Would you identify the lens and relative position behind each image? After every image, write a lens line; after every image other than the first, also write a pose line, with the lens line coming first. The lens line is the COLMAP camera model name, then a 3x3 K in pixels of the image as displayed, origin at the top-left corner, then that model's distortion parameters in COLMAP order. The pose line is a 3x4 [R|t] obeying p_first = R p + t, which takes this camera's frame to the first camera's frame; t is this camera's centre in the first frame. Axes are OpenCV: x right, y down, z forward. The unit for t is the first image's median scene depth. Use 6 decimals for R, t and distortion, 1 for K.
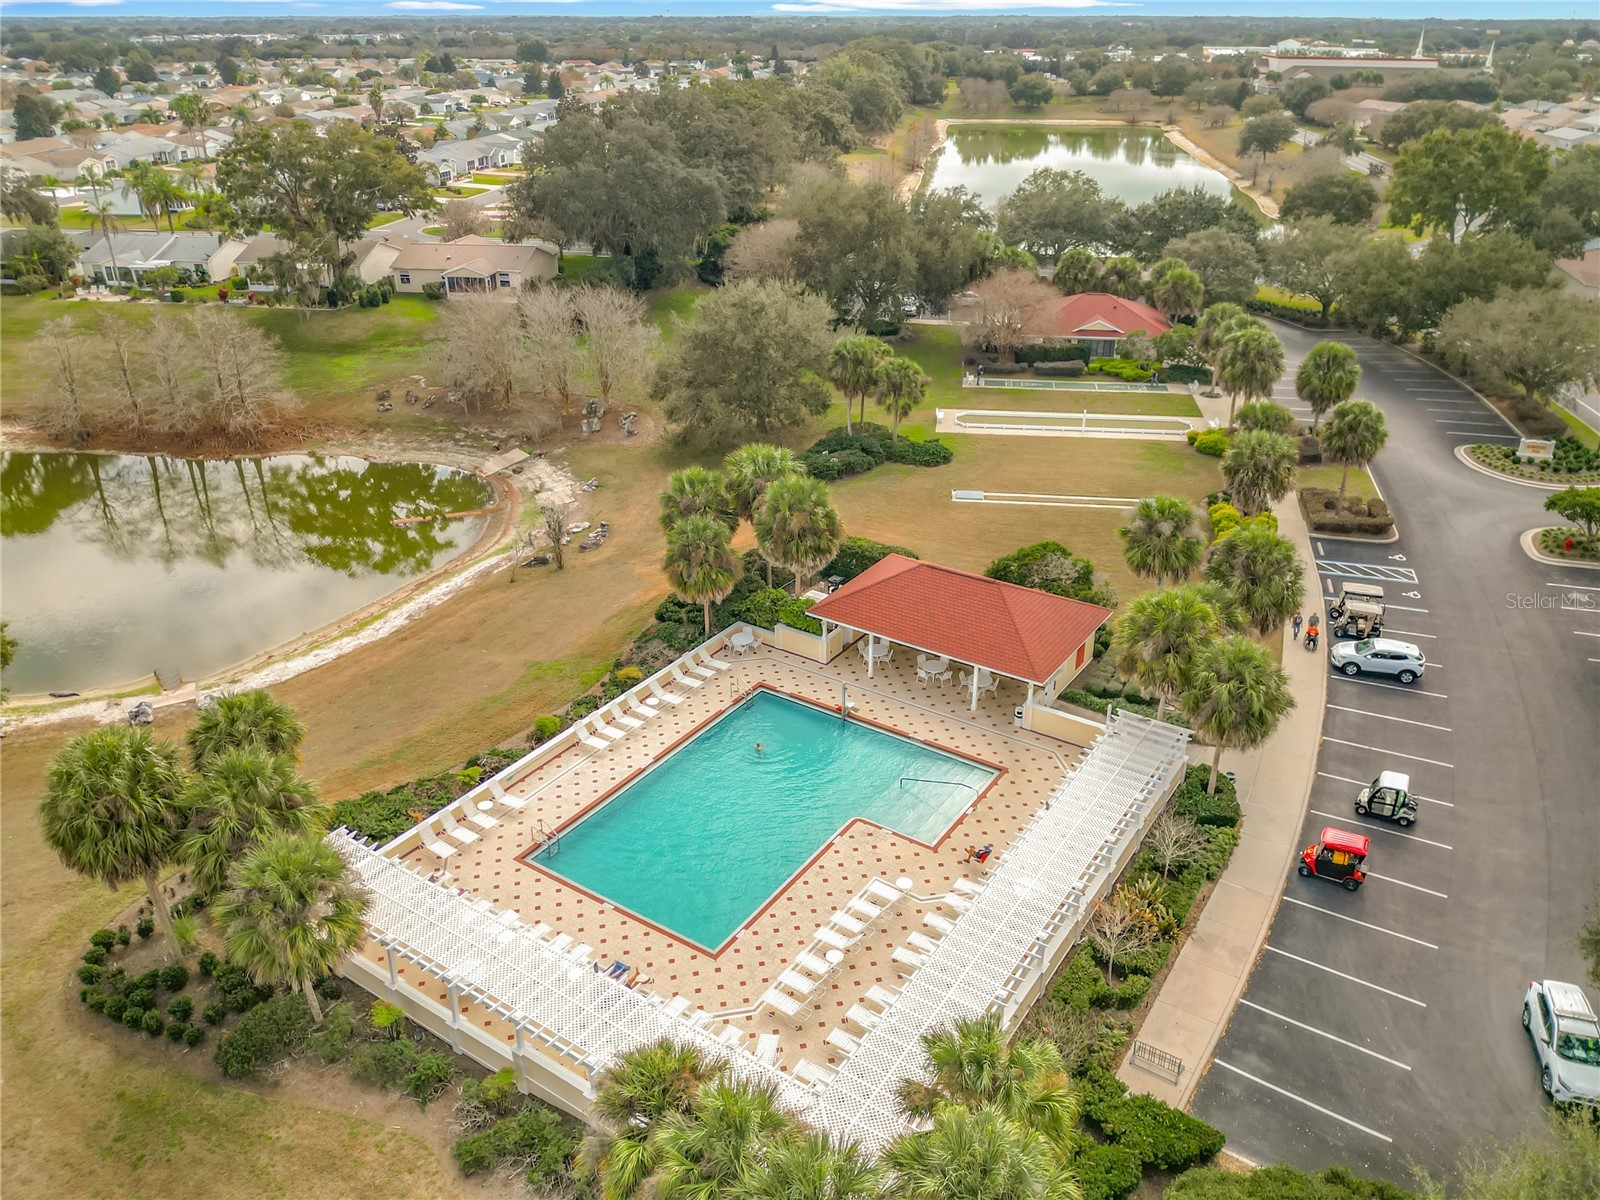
lens RADIAL K [[1150.3, 0, 800.0], [0, 1150.3, 600.0], [0, 0, 1]] dist [0.031158, -0.060293]
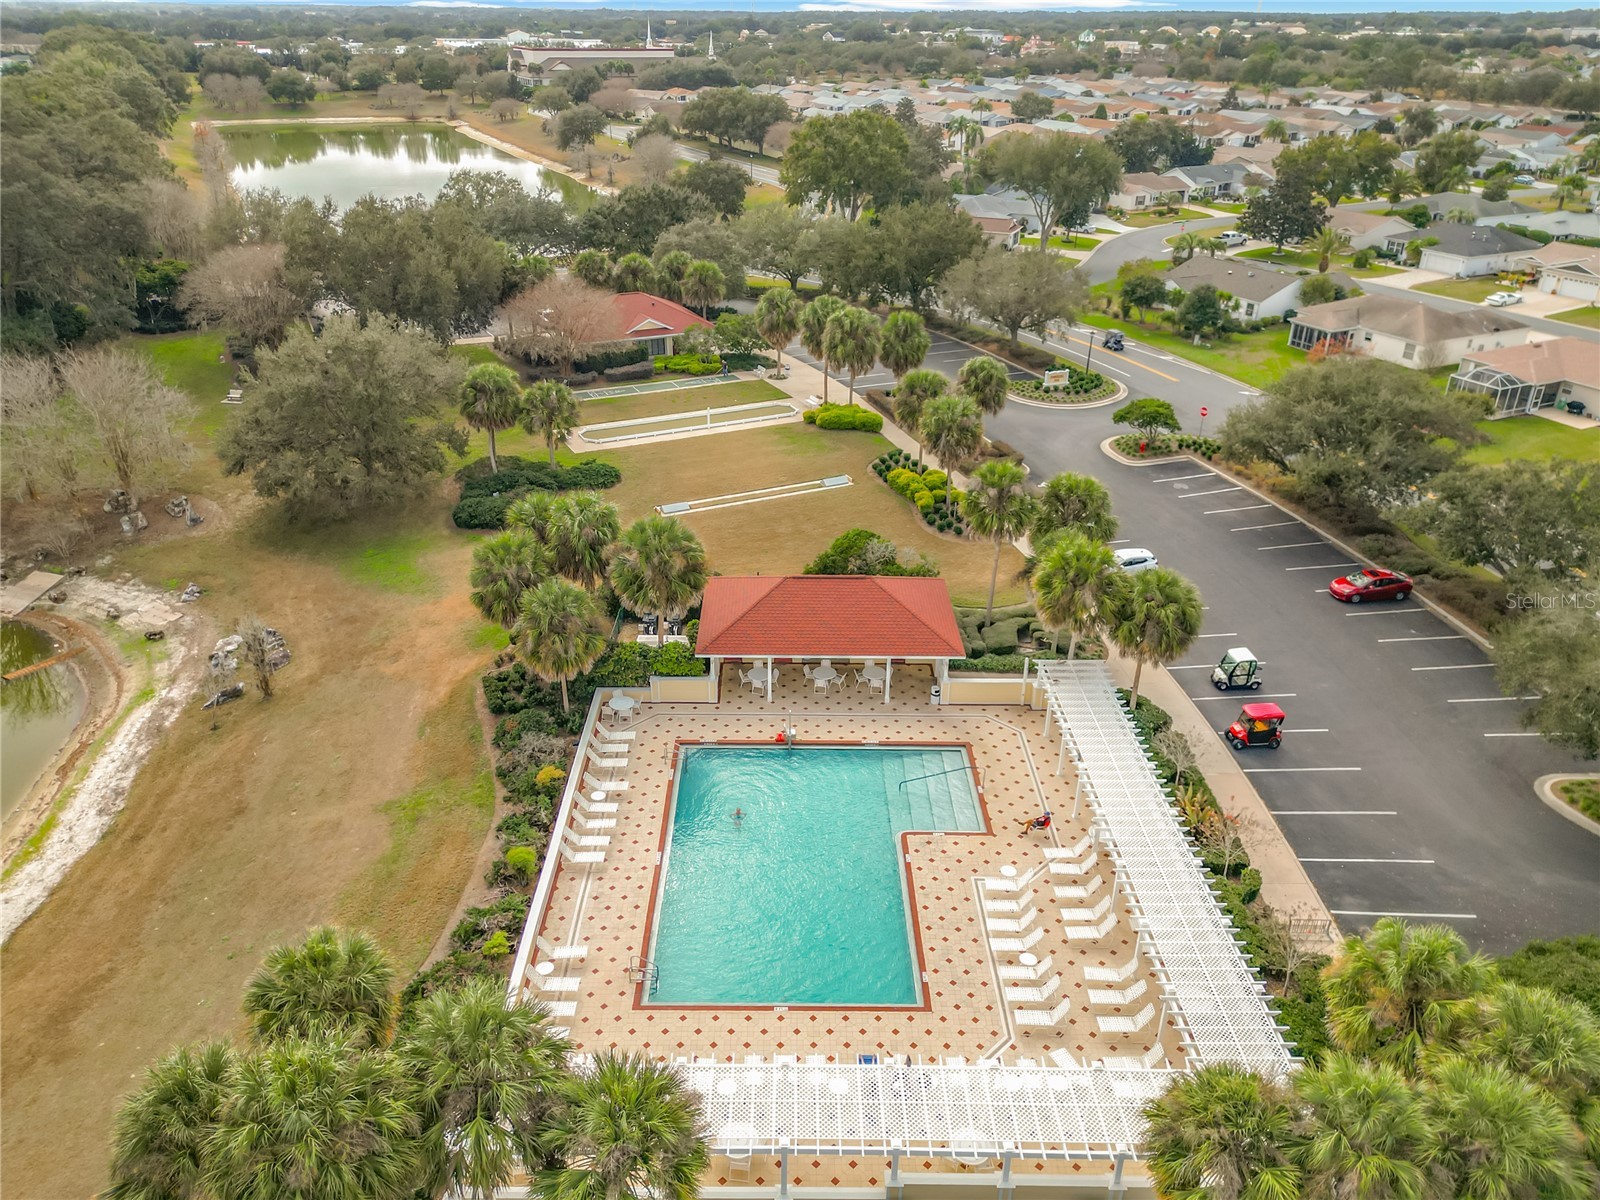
lens RADIAL K [[1139.3, 0, 799.5], [0, 1139.3, 629.9], [0, 0, 1]] dist [0.096267, -0.091209]
pose [[0.837204, -0.252248, 0.485243, -0.205662], [0.241105, 0.966636, 0.086508, -0.038618], [-0.490875, 0.044569, 0.870090, 0.079614]]
